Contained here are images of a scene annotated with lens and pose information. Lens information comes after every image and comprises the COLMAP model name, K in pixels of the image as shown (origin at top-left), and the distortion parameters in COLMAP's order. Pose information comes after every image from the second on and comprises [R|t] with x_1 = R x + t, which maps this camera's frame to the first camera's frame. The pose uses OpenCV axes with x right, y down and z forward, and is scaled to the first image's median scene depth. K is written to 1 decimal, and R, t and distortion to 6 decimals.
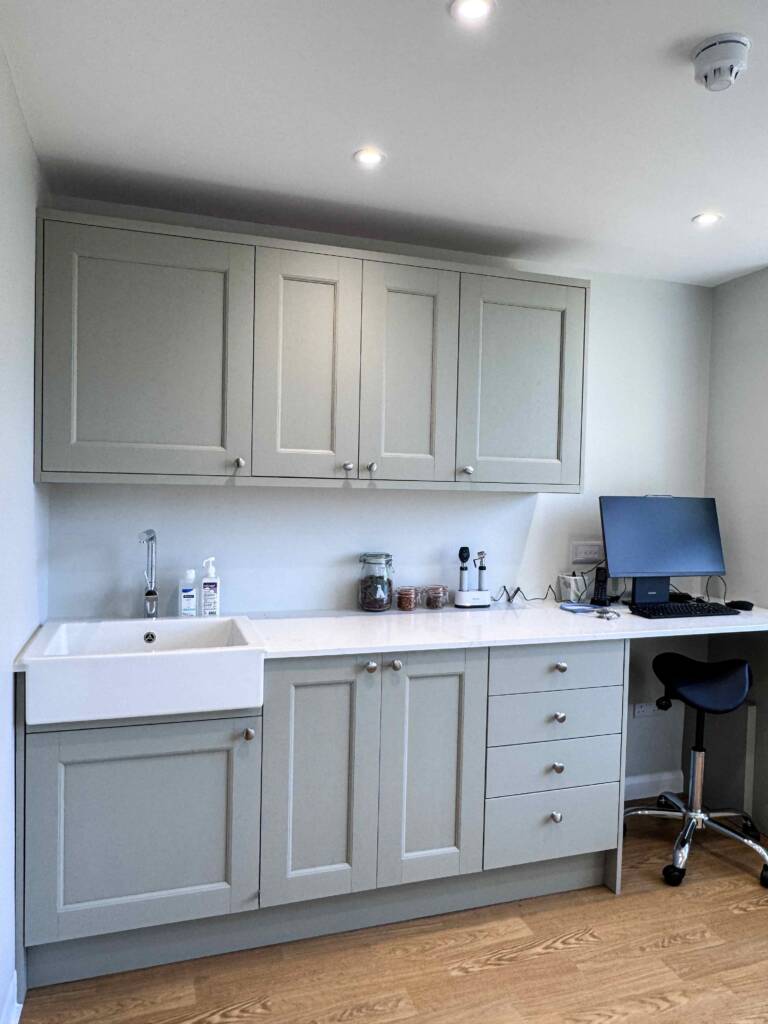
lens RADIAL K [[549.8, 0, 385.1], [0, 549.8, 521.4], [0, 0, 1]] dist [0.002293, -0.000108]
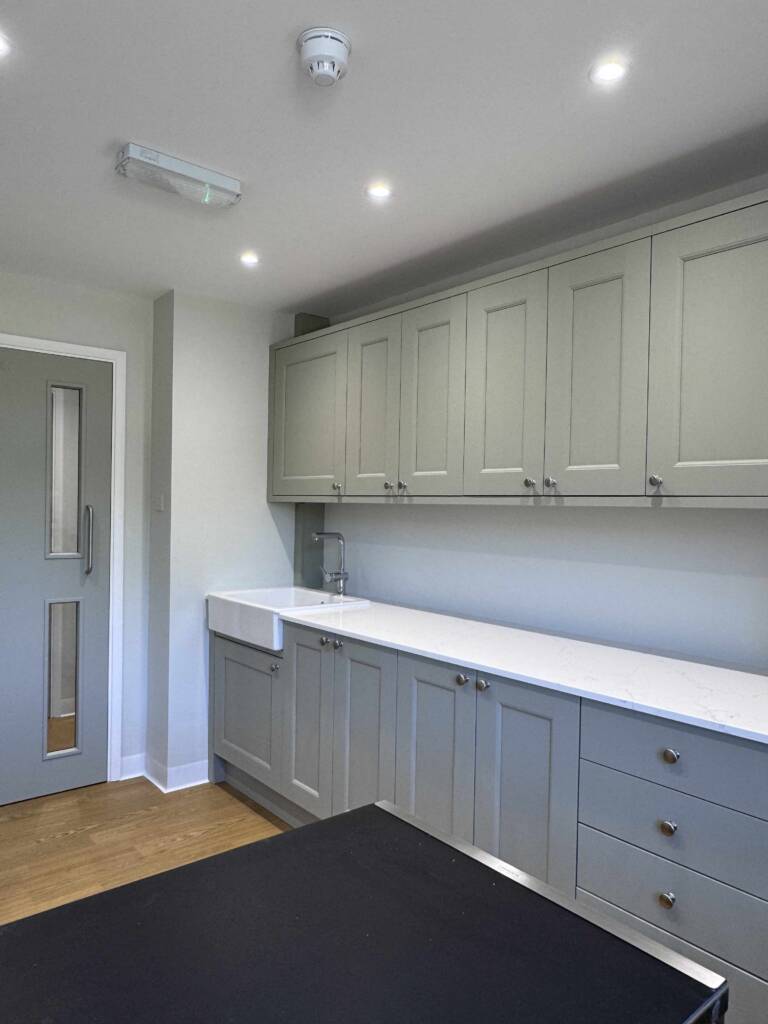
lens RADIAL K [[707.5, 0, 384.1], [0, 707.5, 506.7], [0, 0, 1]] dist [-0.007651, -0.001305]
pose [[0.408964, -0.009589, -0.912500, 1.029710], [-0.059115, 0.997566, -0.036977, 0.002011], [0.910634, 0.069065, 0.407402, 0.286721]]
